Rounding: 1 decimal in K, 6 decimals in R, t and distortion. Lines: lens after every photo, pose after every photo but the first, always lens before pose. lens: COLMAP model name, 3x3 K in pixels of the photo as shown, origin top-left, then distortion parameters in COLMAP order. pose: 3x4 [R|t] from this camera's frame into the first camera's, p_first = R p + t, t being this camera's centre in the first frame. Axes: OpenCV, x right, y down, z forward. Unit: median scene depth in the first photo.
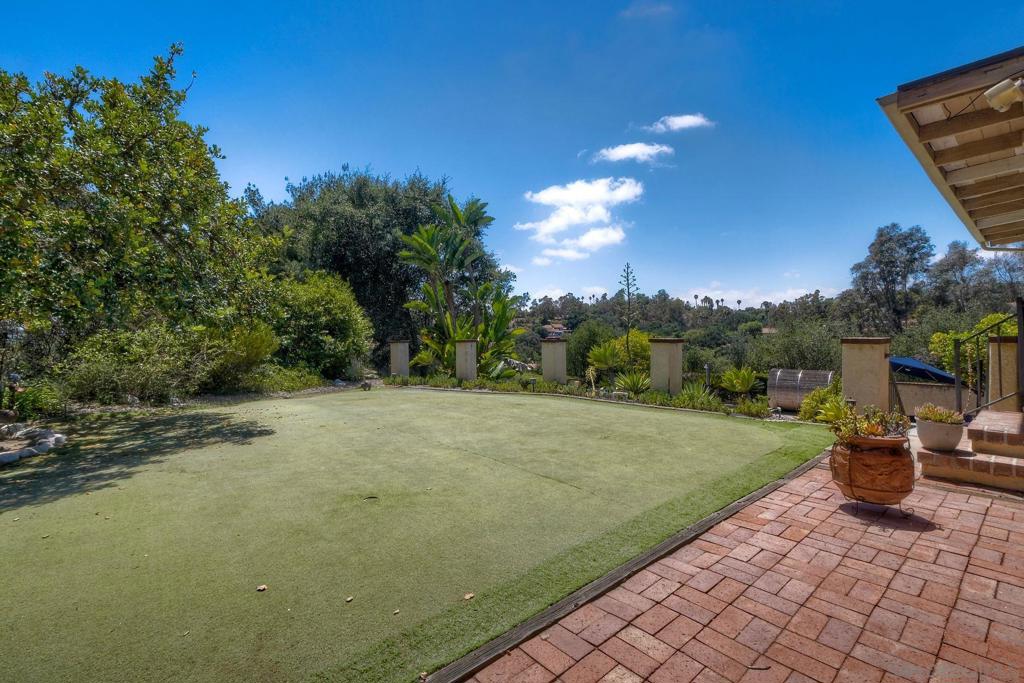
lens RADIAL K [[450.0, 0, 517.5], [0, 450.0, 346.2], [0, 0, 1]] dist [-0.001556, -0.001055]
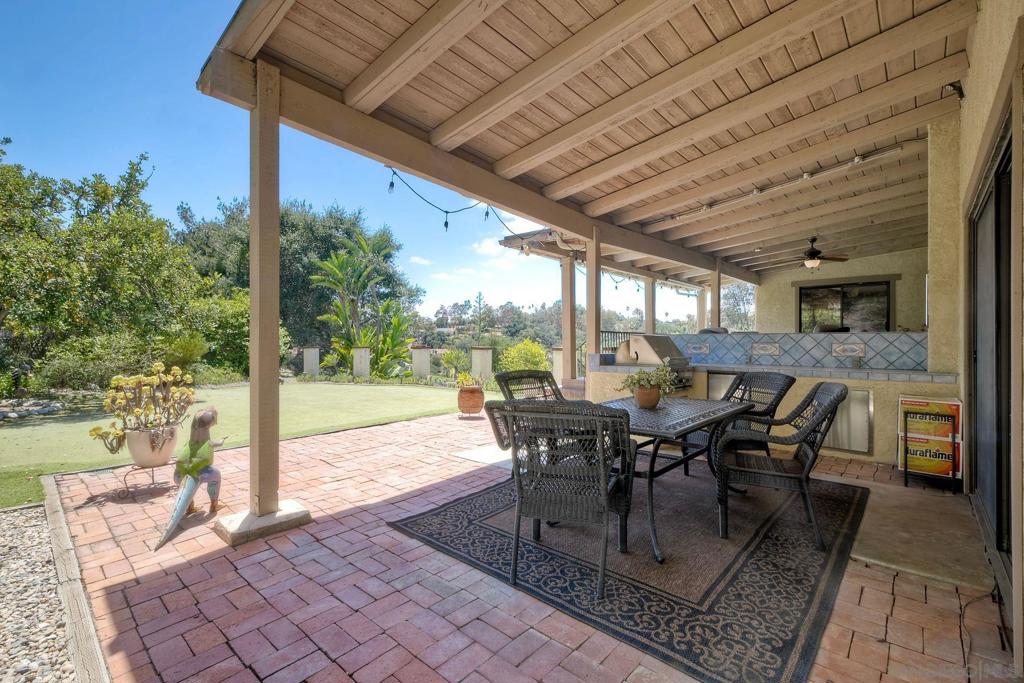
lens RADIAL K [[450.0, 0, 508.2], [0, 450.0, 345.7], [0, 0, 1]] dist [-0.001556, -0.001055]
pose [[0.994466, 0.012196, 0.104344, 0.141848], [-0.010306, 0.999773, -0.018641, 0.003021], [-0.104548, 0.017463, 0.994367, -0.277815]]
